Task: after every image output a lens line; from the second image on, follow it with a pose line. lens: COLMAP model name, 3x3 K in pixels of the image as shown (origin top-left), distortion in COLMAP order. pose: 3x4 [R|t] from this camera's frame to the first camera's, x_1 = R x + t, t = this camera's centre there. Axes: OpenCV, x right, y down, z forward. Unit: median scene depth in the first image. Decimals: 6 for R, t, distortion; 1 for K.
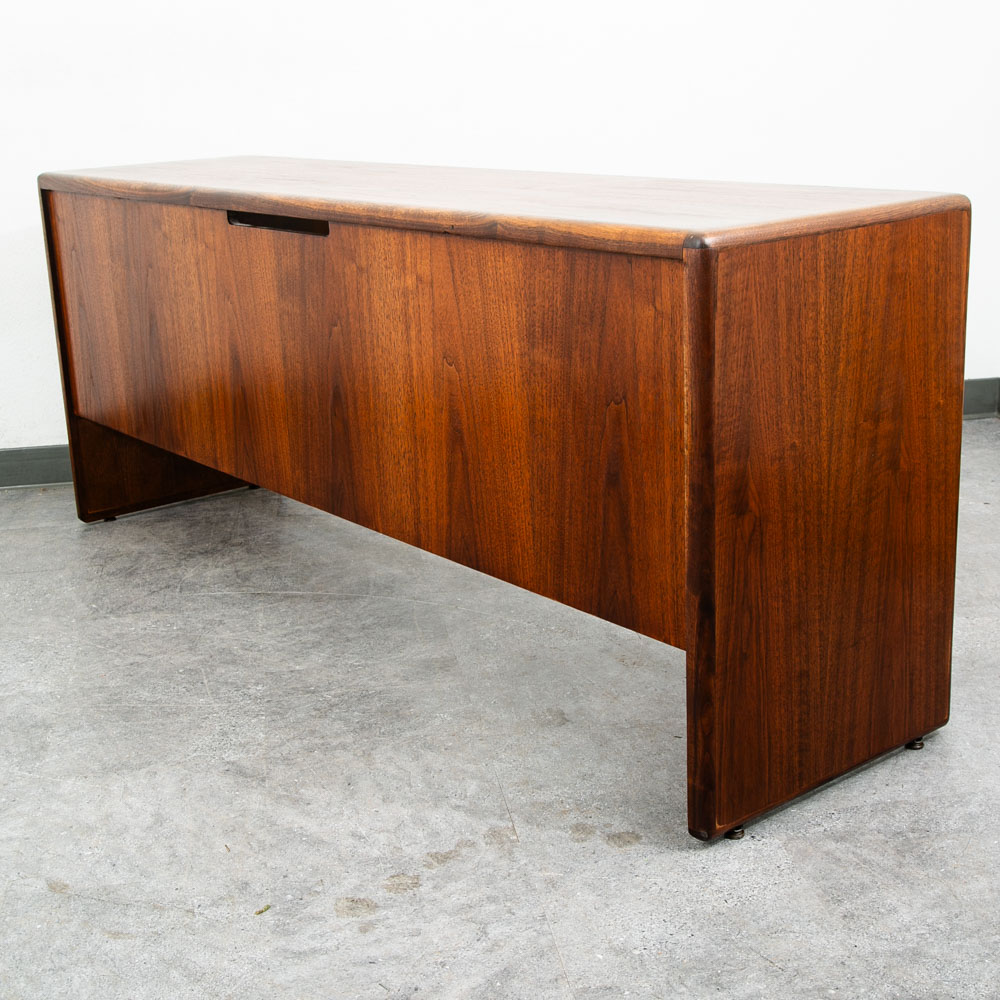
lens RADIAL K [[1444.2, 0, 483.8], [0, 1444.2, 553.6], [0, 0, 1]] dist [-0.014457, 0.000000]
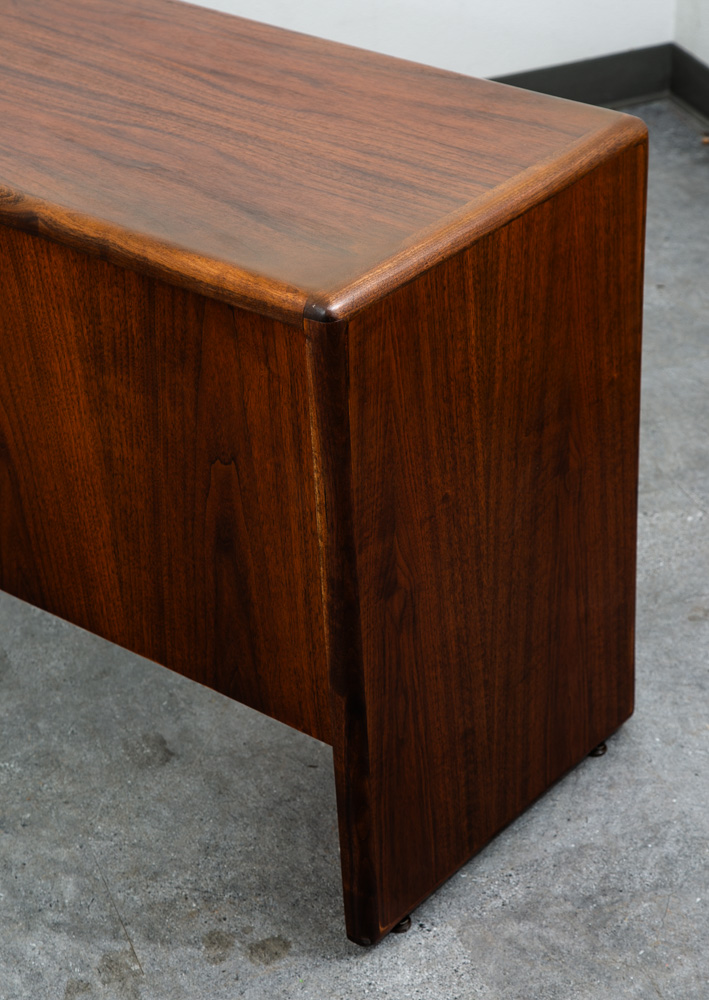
lens RADIAL K [[2153.0, 0, 358.7], [0, 2153.0, 561.9], [0, 0, 1]] dist [0.290744, 0.000000]
pose [[0.975058, -0.119182, 0.187234, -0.060017], [0.066258, 0.961433, 0.266939, -0.344703], [-0.211828, -0.247876, 0.945350, -0.133611]]
